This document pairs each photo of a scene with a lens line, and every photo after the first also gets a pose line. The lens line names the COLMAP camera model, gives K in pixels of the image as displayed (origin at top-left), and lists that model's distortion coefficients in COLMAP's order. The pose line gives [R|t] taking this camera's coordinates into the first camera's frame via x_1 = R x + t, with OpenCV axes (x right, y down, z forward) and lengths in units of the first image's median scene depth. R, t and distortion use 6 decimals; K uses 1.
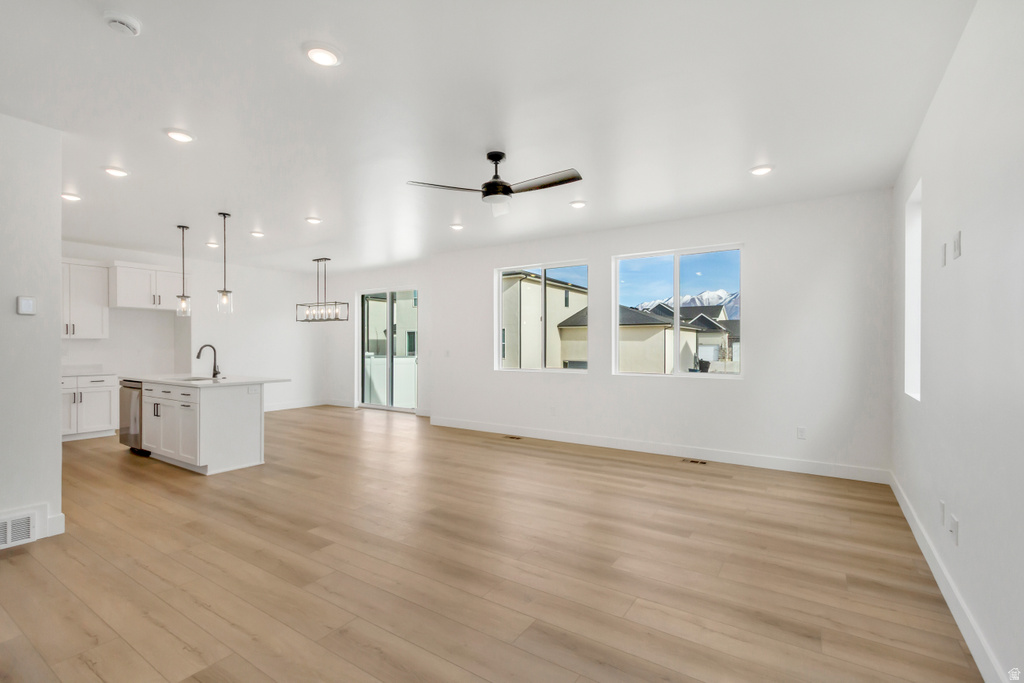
lens RADIAL K [[467.8, 0, 509.2], [0, 467.8, 347.2], [0, 0, 1]] dist [0.002146, -0.000410]
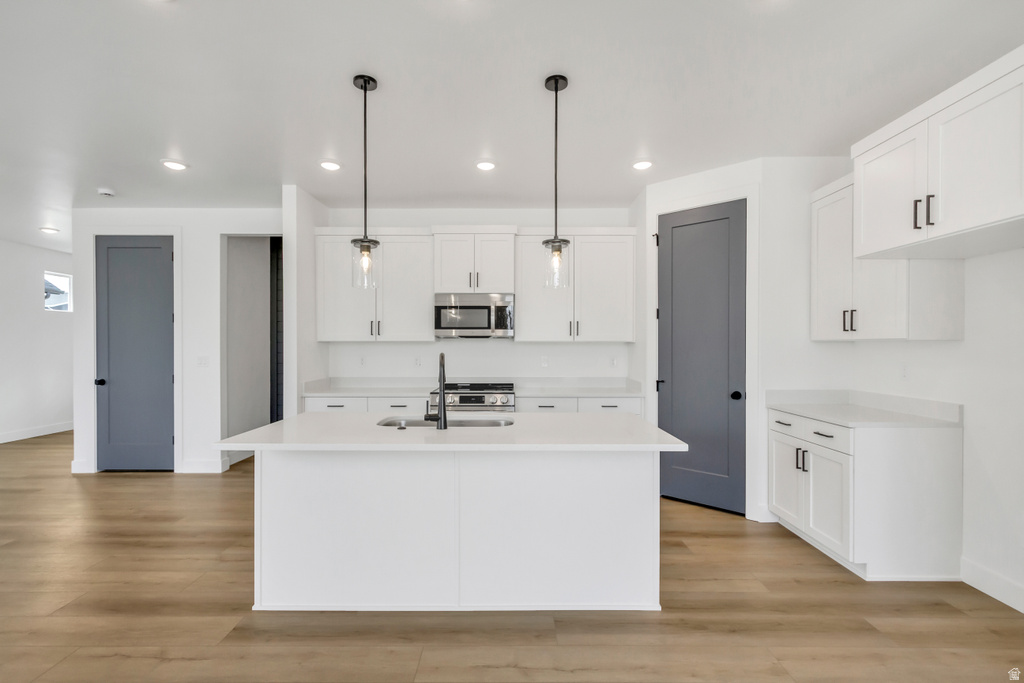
lens RADIAL K [[467.8, 0, 509.2], [0, 467.8, 347.2], [0, 0, 1]] dist [0.002146, -0.000410]
pose [[-0.832707, 0.002493, -0.553708, -0.312170], [-0.004708, 0.999922, 0.011582, -0.011675], [0.553694, 0.012251, -0.832630, 0.993255]]
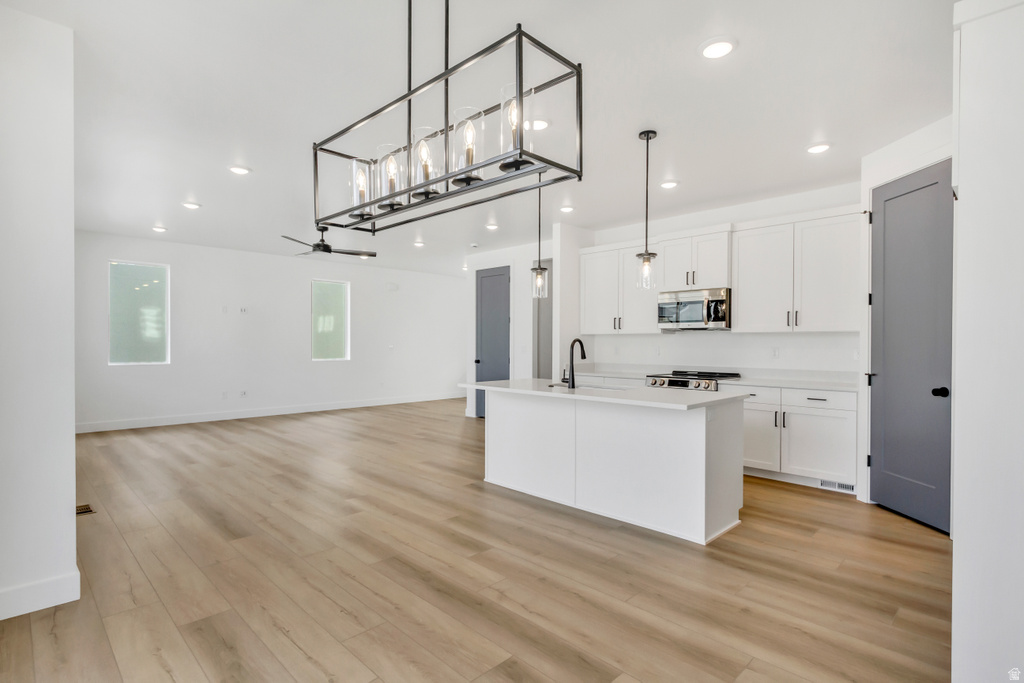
lens RADIAL K [[505.8, 0, 506.6], [0, 505.8, 346.9], [0, 0, 1]] dist [0.006314, 0.000181]
pose [[-0.979200, -0.006367, 0.202799, -0.485160], [-0.003591, 0.999895, 0.014054, -0.002027], [-0.202867, 0.013033, -0.979119, 1.221879]]
